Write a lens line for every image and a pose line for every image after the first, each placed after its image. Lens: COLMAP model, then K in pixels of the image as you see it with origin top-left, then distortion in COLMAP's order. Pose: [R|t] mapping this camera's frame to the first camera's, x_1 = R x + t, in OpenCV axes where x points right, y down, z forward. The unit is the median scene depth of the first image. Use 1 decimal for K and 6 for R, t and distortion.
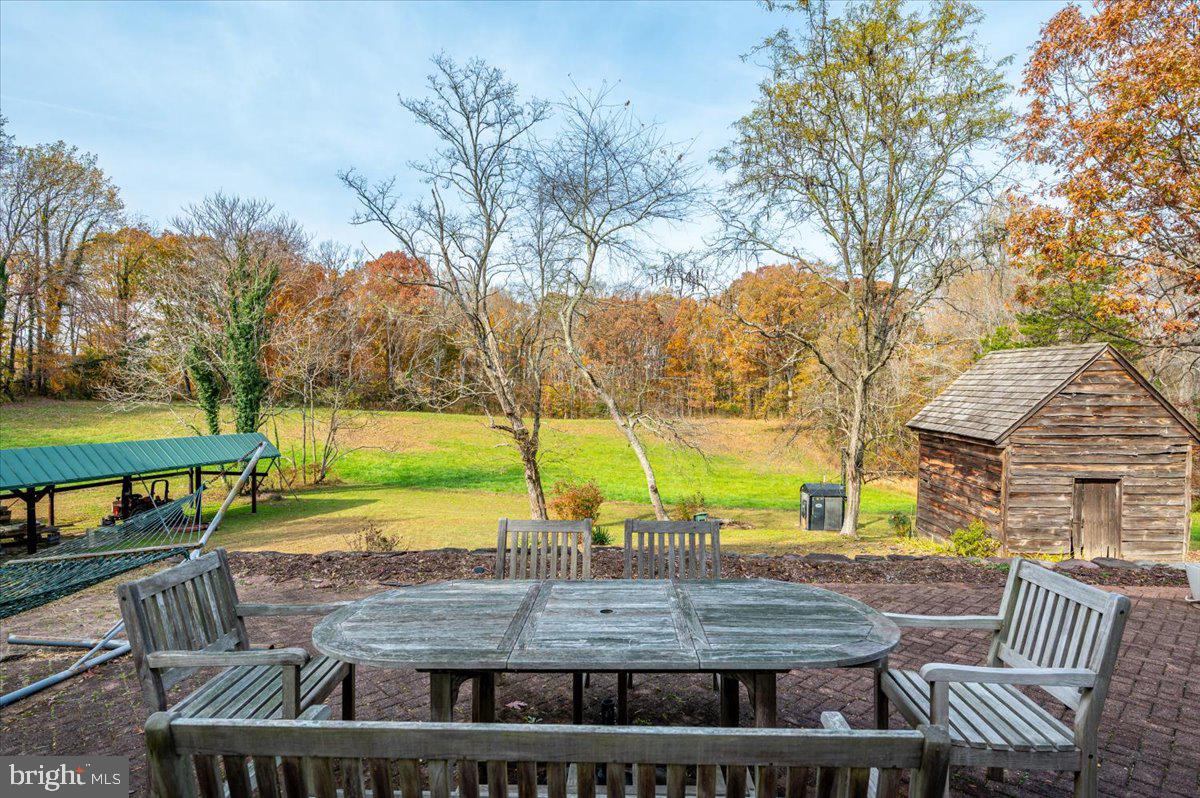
lens RADIAL K [[632.6, 0, 602.3], [0, 632.6, 404.1], [0, 0, 1]] dist [0.031398, -0.021879]
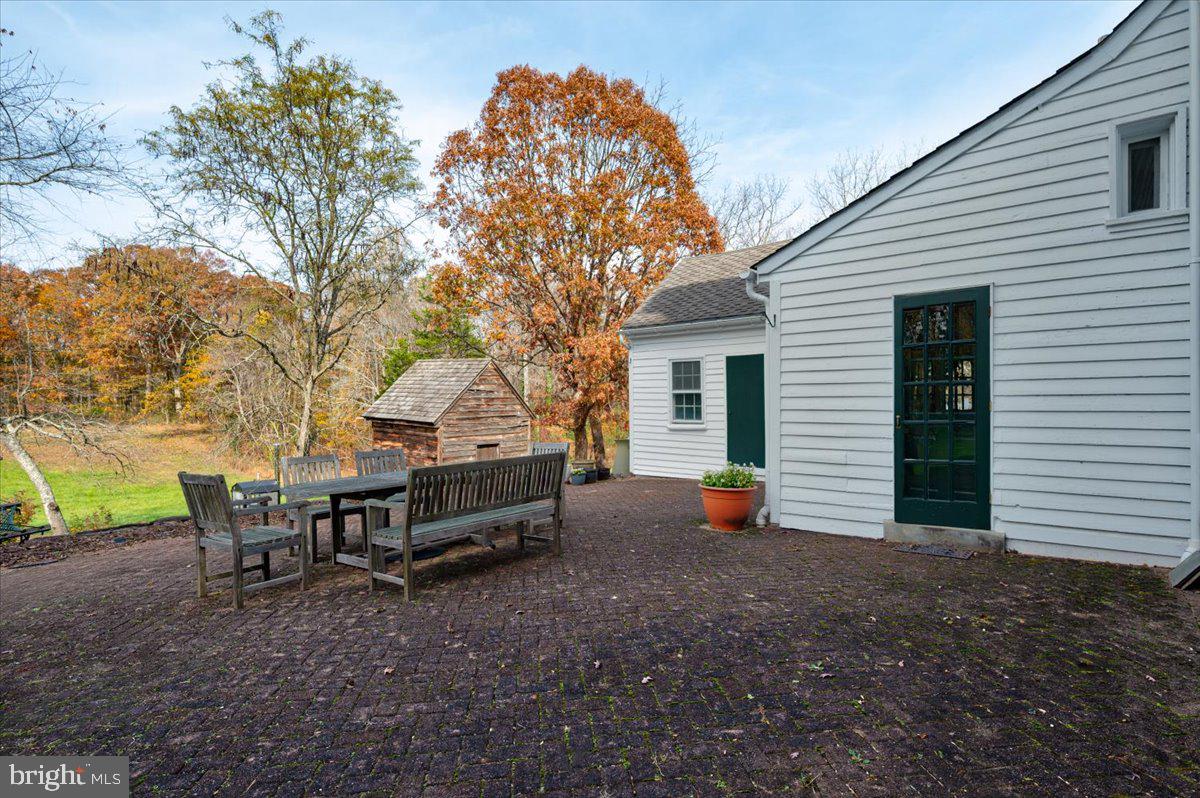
lens RADIAL K [[632.6, 0, 602.3], [0, 632.6, 404.1], [0, 0, 1]] dist [0.031398, -0.021879]
pose [[0.615889, -0.015359, 0.787683, -0.223239], [0.016926, 0.999837, 0.006261, 0.010305], [-0.787651, 0.009476, 0.616049, -0.145621]]
